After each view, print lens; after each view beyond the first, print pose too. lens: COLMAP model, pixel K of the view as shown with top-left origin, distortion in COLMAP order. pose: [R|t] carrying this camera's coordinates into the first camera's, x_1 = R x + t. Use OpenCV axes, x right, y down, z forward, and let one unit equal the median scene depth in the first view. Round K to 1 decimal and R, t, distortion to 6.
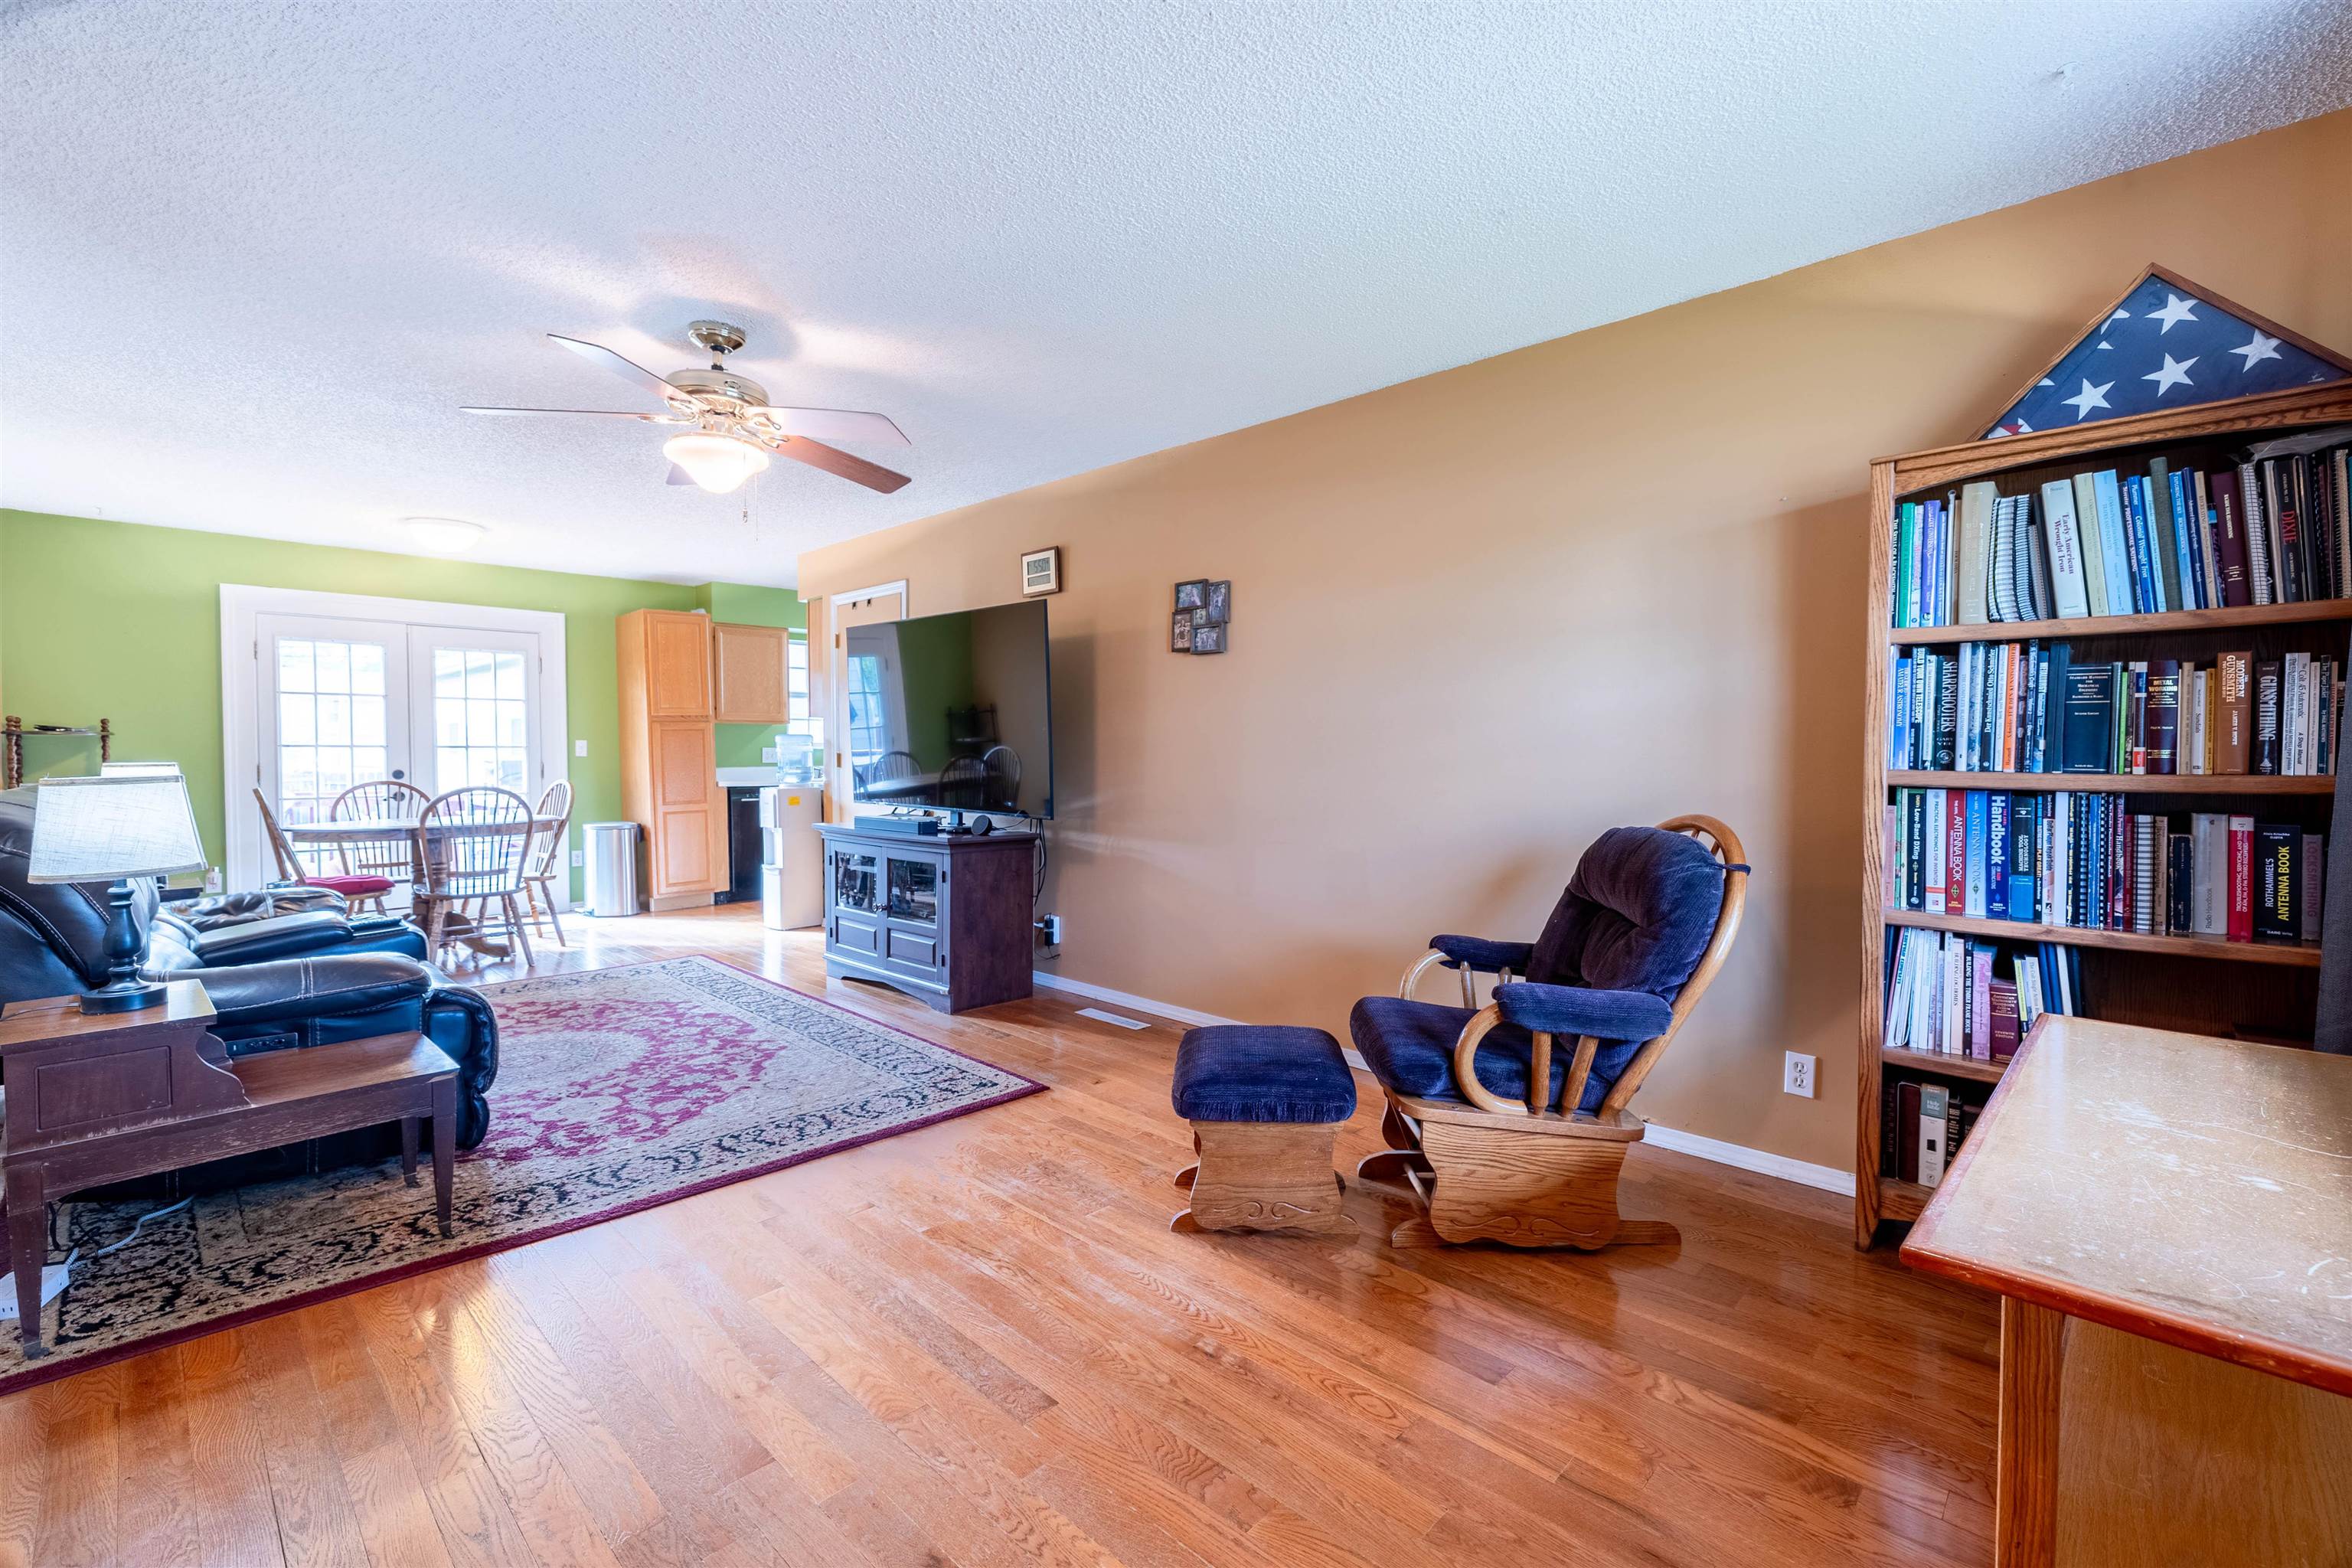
lens RADIAL K [[999.1, 0, 1180.5], [0, 999.1, 770.1], [0, 0, 1]] dist [0.001203, -0.001116]
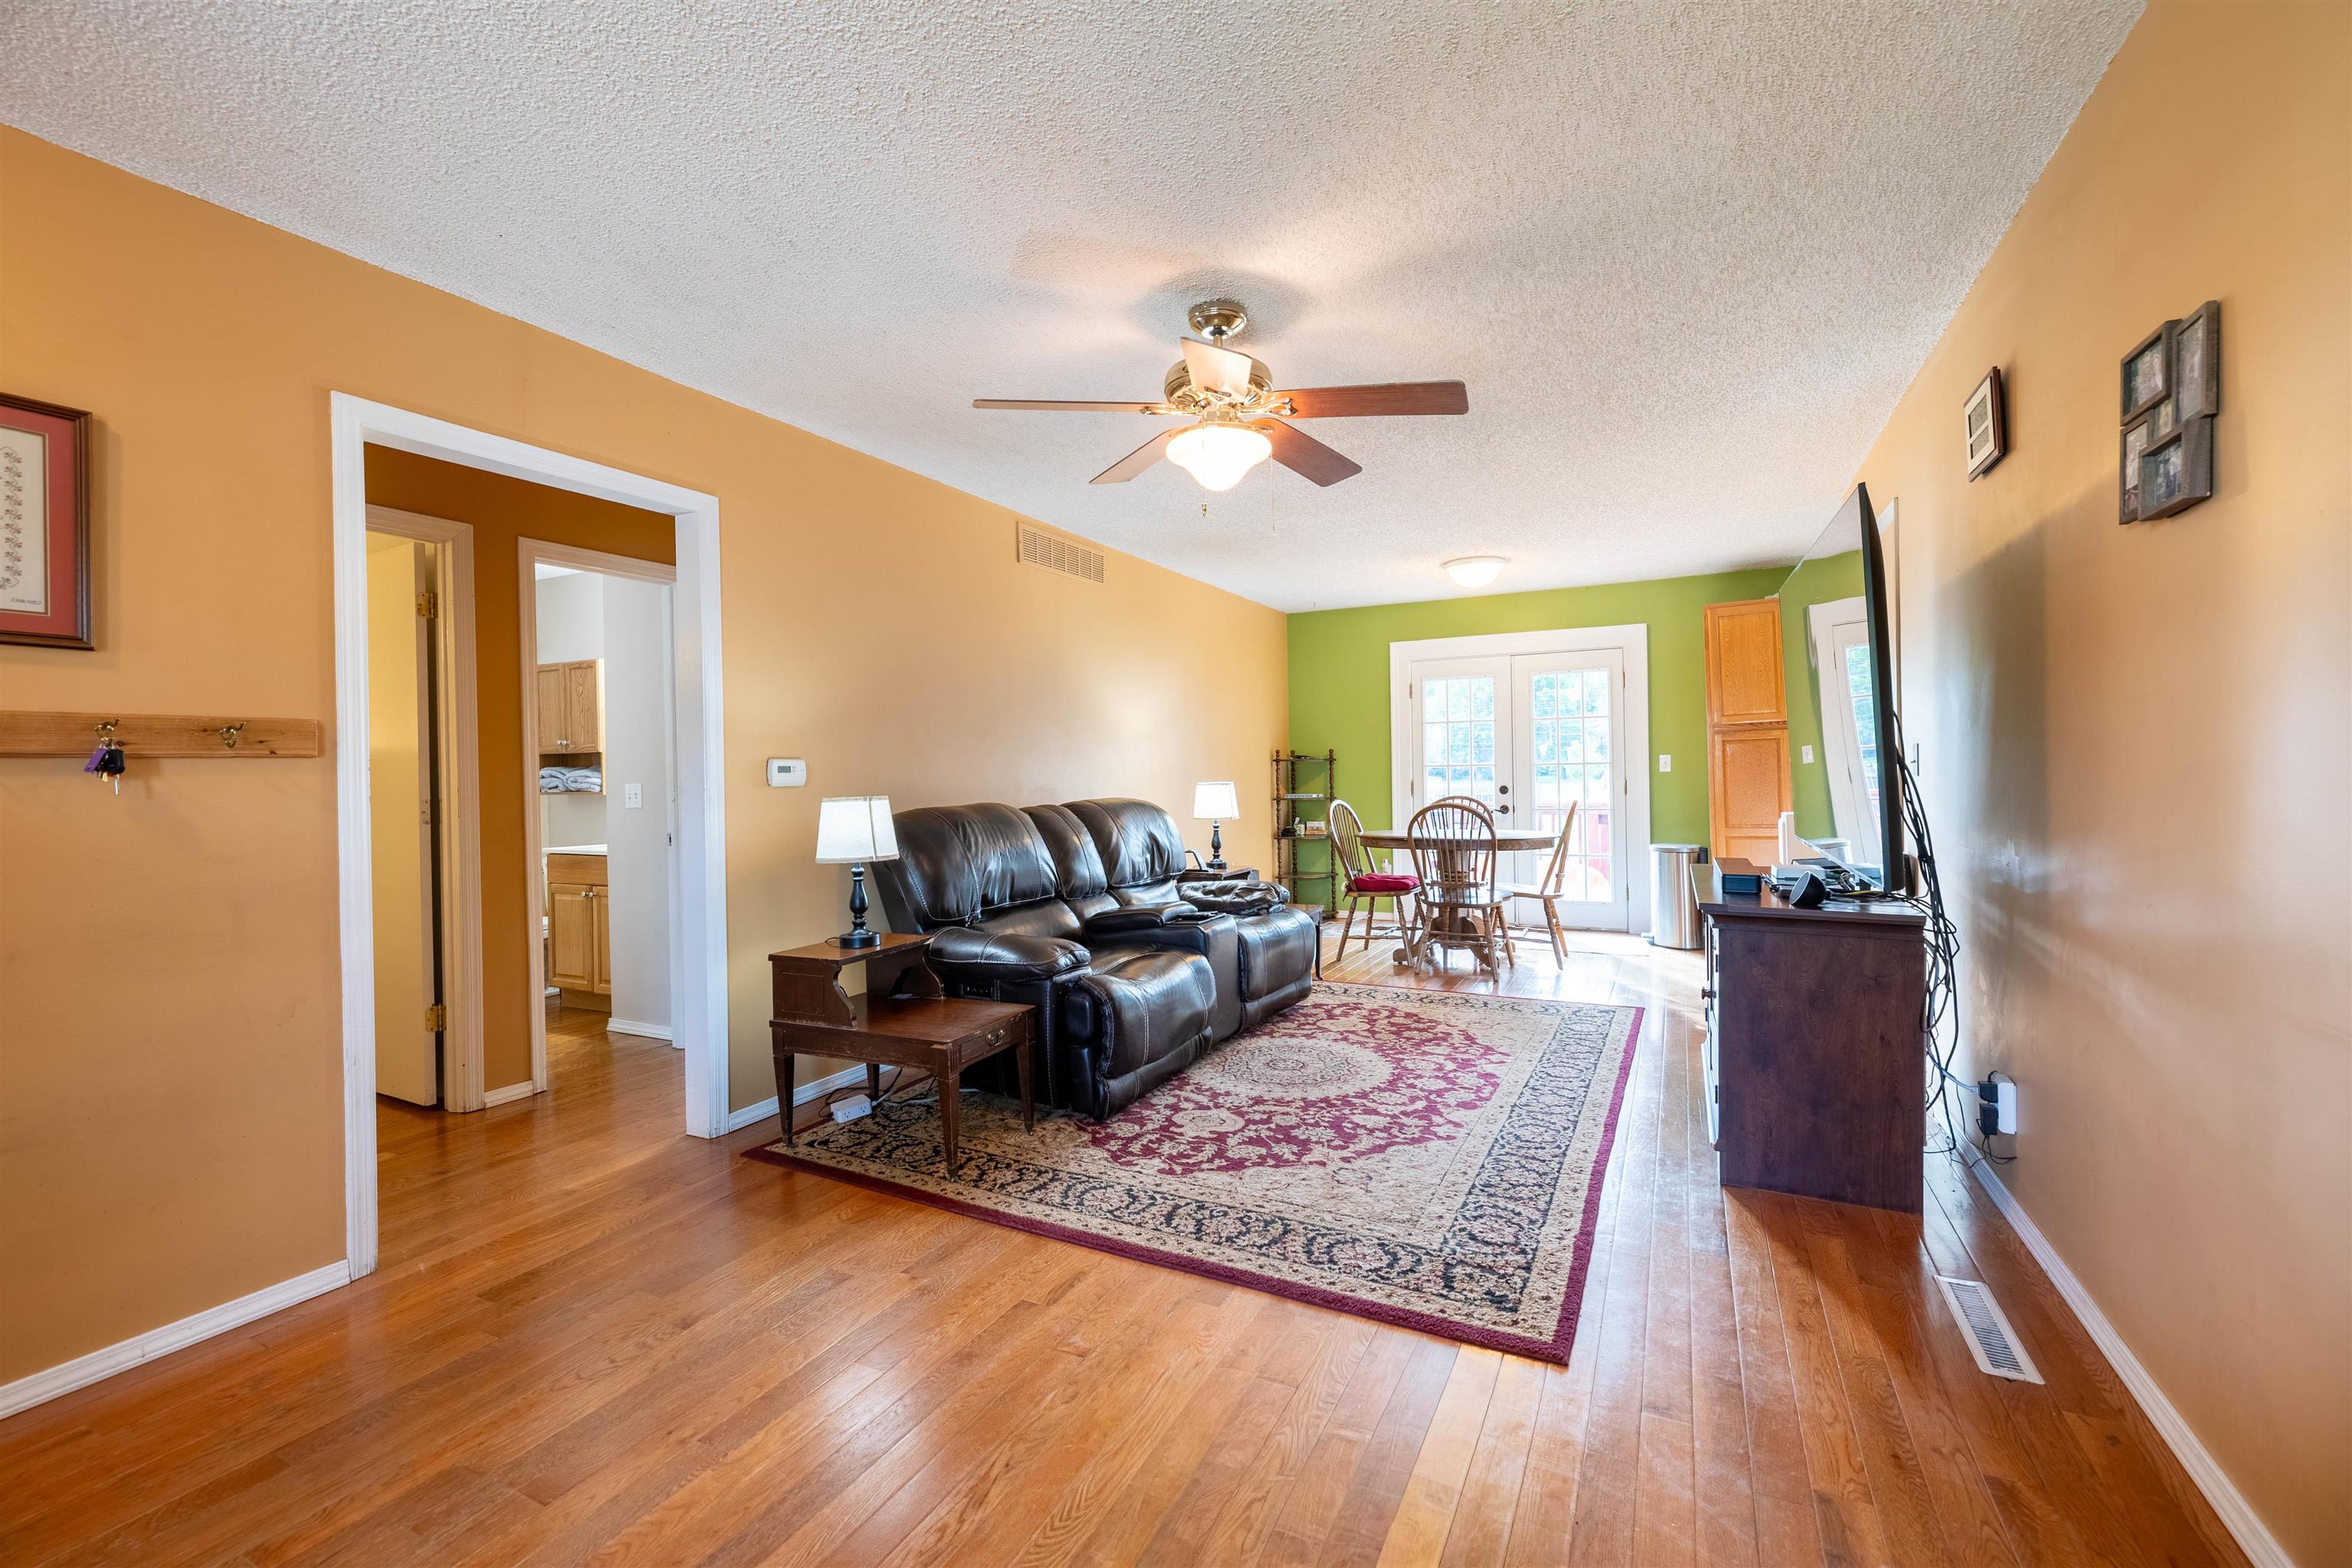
lens RADIAL K [[999.1, 0, 1186.4], [0, 999.1, 768.7], [0, 0, 1]] dist [0.001203, -0.001116]
pose [[0.300448, -0.008389, -0.953761, 0.351151], [-0.004600, 0.999937, -0.010244, -0.011830], [0.953787, 0.007465, 0.300390, 0.631387]]
